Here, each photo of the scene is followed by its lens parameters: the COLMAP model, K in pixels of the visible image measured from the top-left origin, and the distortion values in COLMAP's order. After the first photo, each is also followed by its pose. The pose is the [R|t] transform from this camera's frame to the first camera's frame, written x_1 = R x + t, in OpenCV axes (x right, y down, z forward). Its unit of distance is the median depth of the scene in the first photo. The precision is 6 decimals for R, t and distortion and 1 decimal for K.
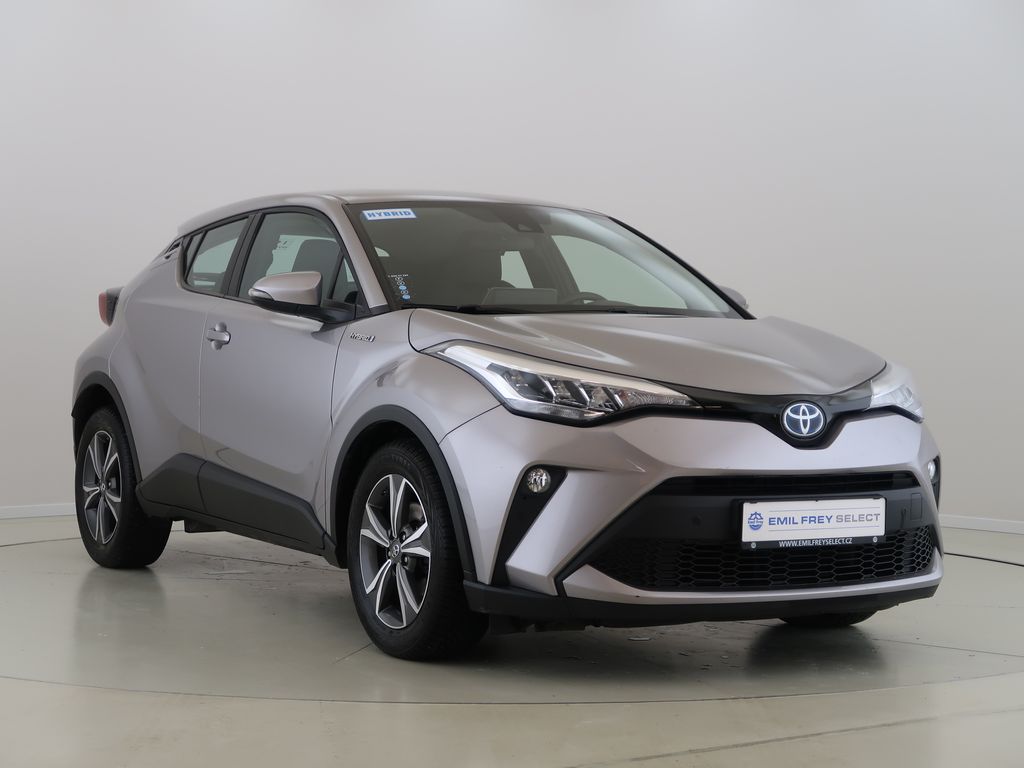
lens RADIAL K [[1137.0, 0, 507.9], [0, 1137.0, 386.3], [0, 0, 1]] dist [-0.125698, 0.000000]
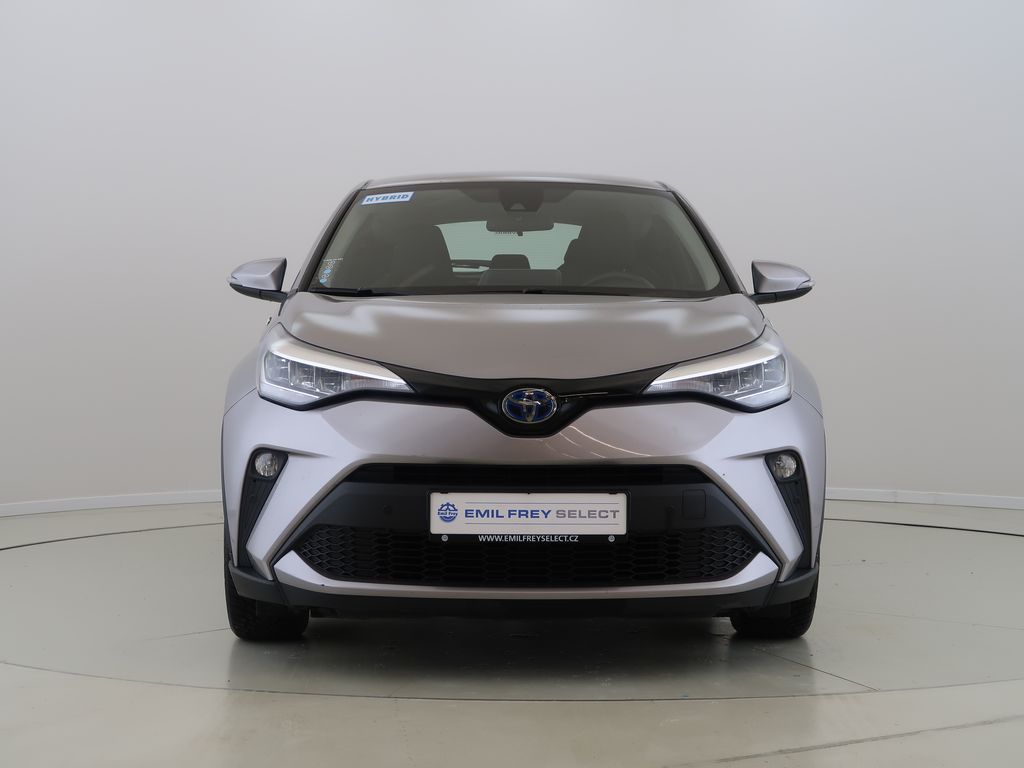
lens RADIAL K [[1137.0, 0, 509.6], [0, 1137.0, 376.2], [0, 0, 1]] dist [-0.125698, 0.000000]
pose [[0.968237, 0.001513, -0.250031, 0.482873], [0.000639, 0.999963, 0.008525, -0.002910], [0.250035, -0.008414, 0.968200, 0.088393]]
